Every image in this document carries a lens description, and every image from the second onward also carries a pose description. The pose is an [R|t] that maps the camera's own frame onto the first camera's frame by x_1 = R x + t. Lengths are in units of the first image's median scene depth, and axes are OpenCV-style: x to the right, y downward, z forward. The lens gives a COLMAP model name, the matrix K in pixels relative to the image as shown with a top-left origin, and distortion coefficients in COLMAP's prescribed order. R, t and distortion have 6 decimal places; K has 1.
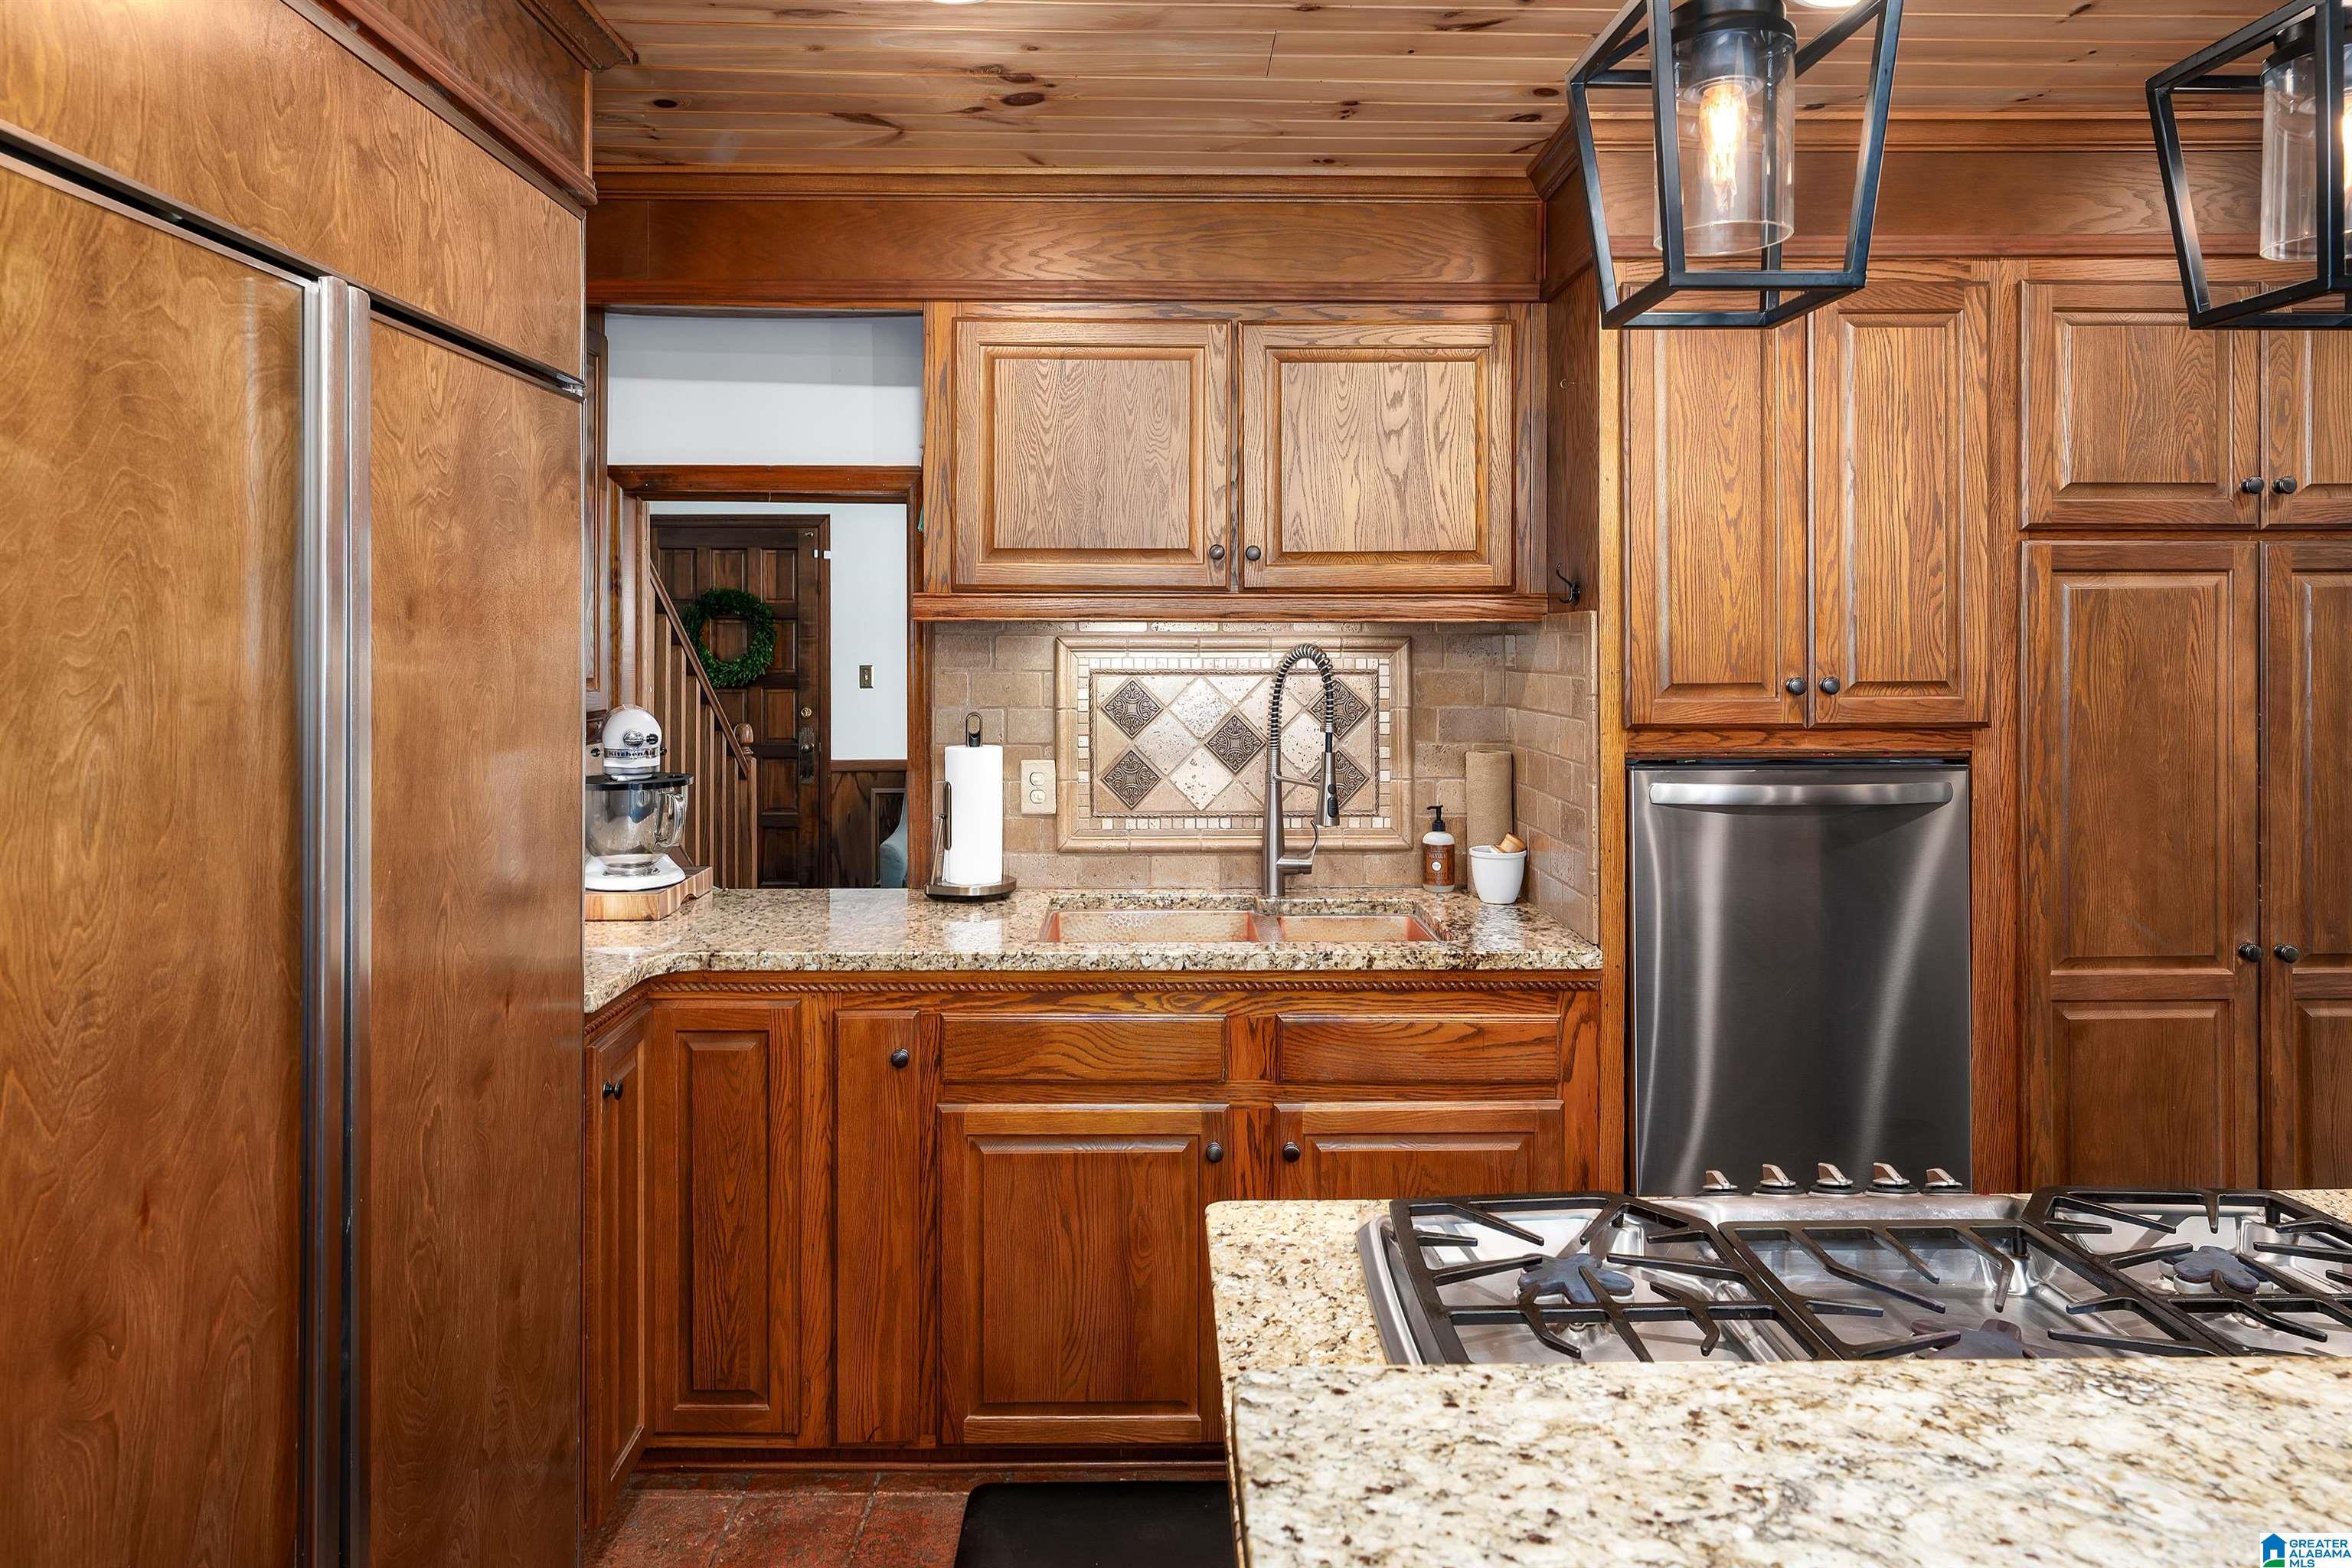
lens RADIAL K [[1427.9, 0, 1174.2], [0, 1427.9, 632.5], [0, 0, 1]] dist [0.000248, -0.000085]
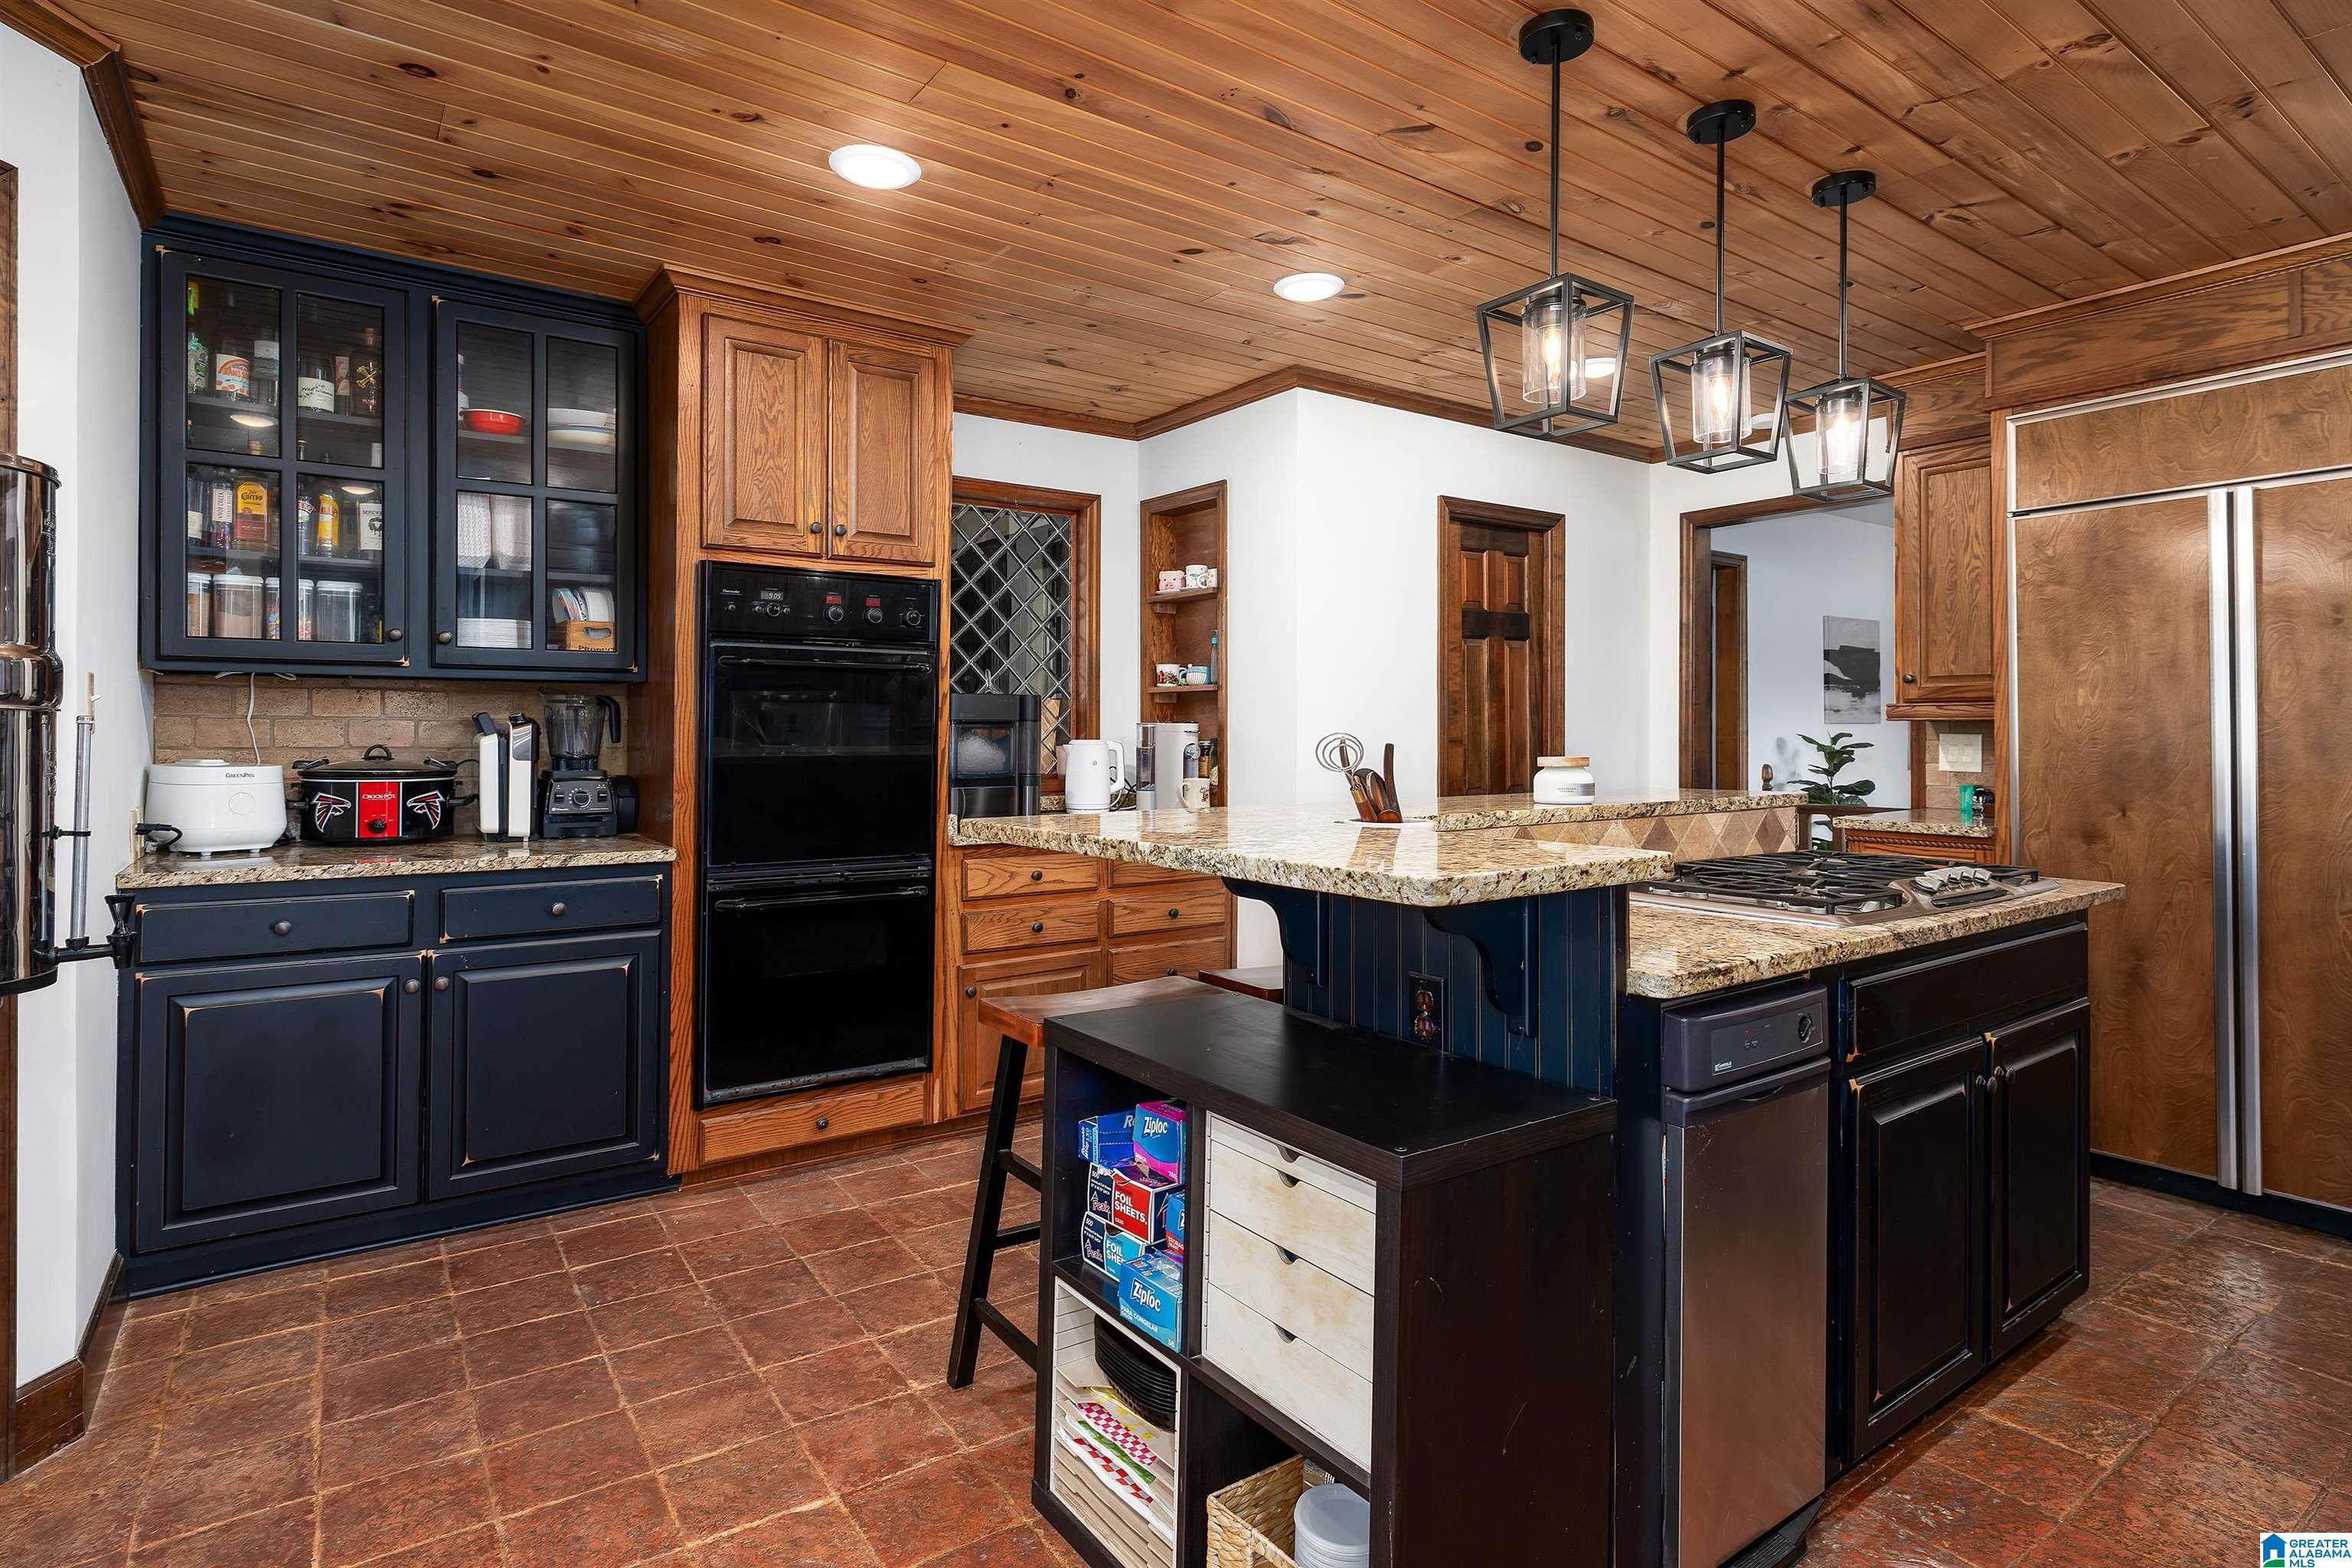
lens RADIAL K [[1196.3, 0, 1179.8], [0, 1196.3, 714.8], [0, 0, 1]] dist [0.001796, 0.000310]
pose [[-0.823619, -0.008351, -0.567082, 1.214320], [0.002973, 0.999814, -0.019042, 0.109010], [0.567135, -0.017369, -0.823442, 0.952569]]
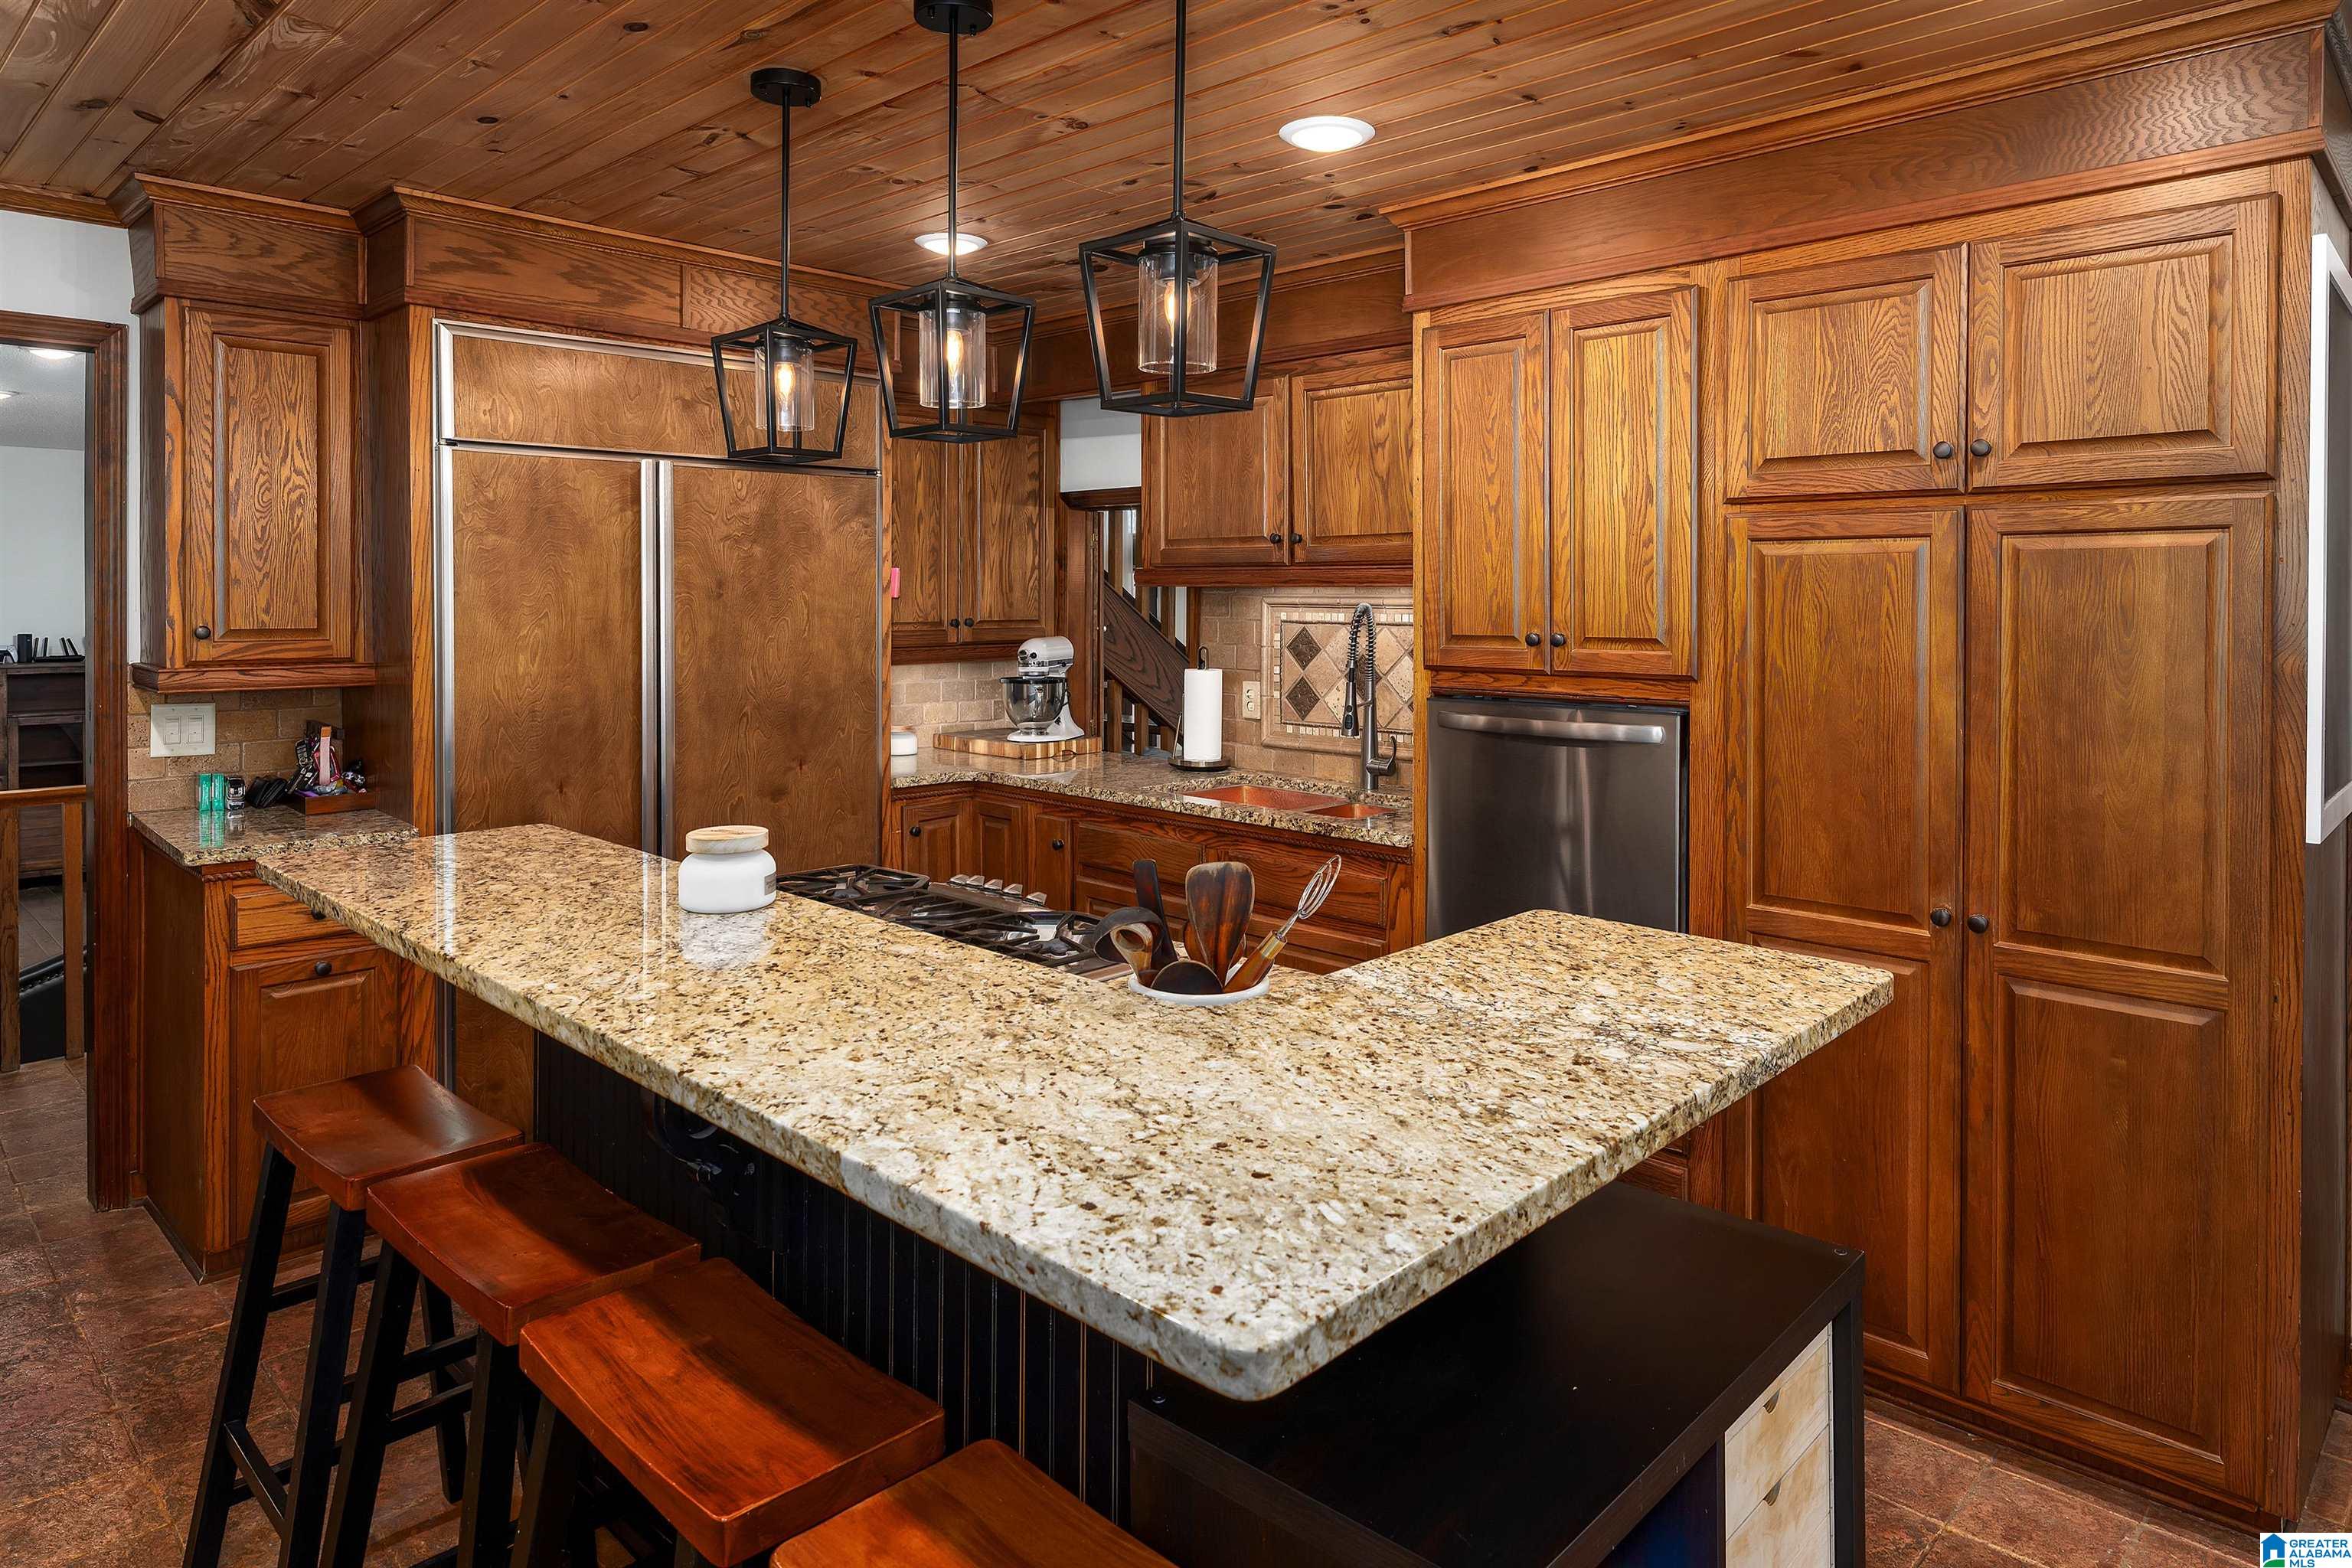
lens RADIAL K [[1414.3, 0, 1174.4], [0, 1414.3, 599.9], [0, 0, 1]] dist [0.002295, 0.000336]
pose [[0.704003, 0.005753, -0.710174, 1.074844], [-0.000474, 0.999971, 0.007630, -0.005523], [0.710197, -0.005035, 0.703985, -0.079816]]
